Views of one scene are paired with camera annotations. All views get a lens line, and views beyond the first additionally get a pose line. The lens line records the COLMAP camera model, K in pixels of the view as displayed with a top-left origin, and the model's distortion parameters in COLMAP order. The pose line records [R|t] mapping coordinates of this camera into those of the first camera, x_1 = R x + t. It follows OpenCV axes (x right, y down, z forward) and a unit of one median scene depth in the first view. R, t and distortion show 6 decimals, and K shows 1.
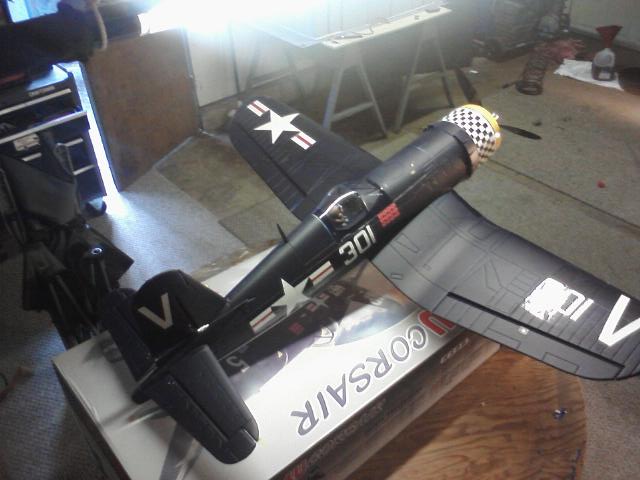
lens RADIAL K [[609.5, 0, 346.5], [0, 609.5, 237.8], [0, 0, 1]] dist [-0.004601, -0.077224]
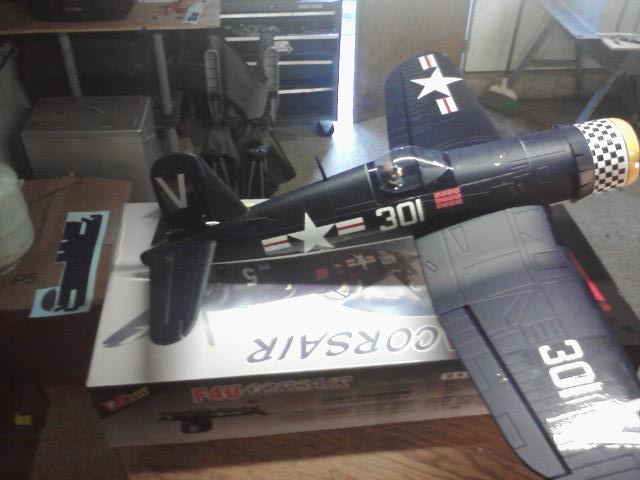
lens RADIAL K [[609.5, 0, 346.5], [0, 609.5, 237.8], [0, 0, 1]] dist [-0.004601, -0.077224]
pose [[0.824855, 0.395954, -0.403528, 0.323935], [-0.383020, 0.916395, 0.116261, -0.031014], [0.415825, 0.058661, 0.907551, 0.135928]]
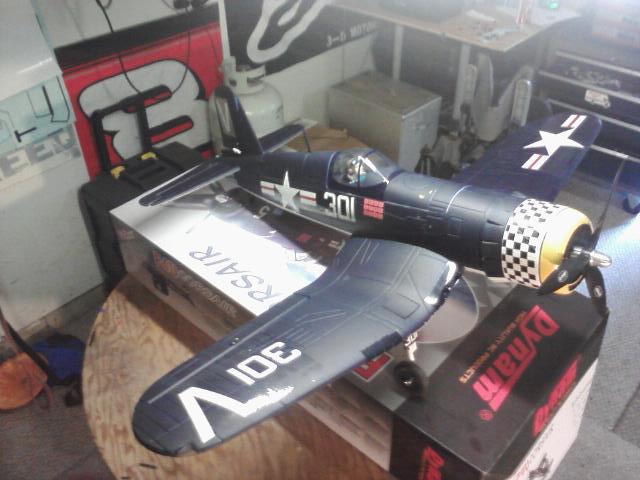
lens RADIAL K [[609.5, 0, 346.5], [0, 609.5, 237.8], [0, 0, 1]] dist [-0.004601, -0.077224]
pose [[0.127989, 0.620458, -0.773726, 0.776040], [-0.619545, 0.659215, 0.426146, -0.362839], [0.774457, 0.424815, 0.468774, 0.560336]]
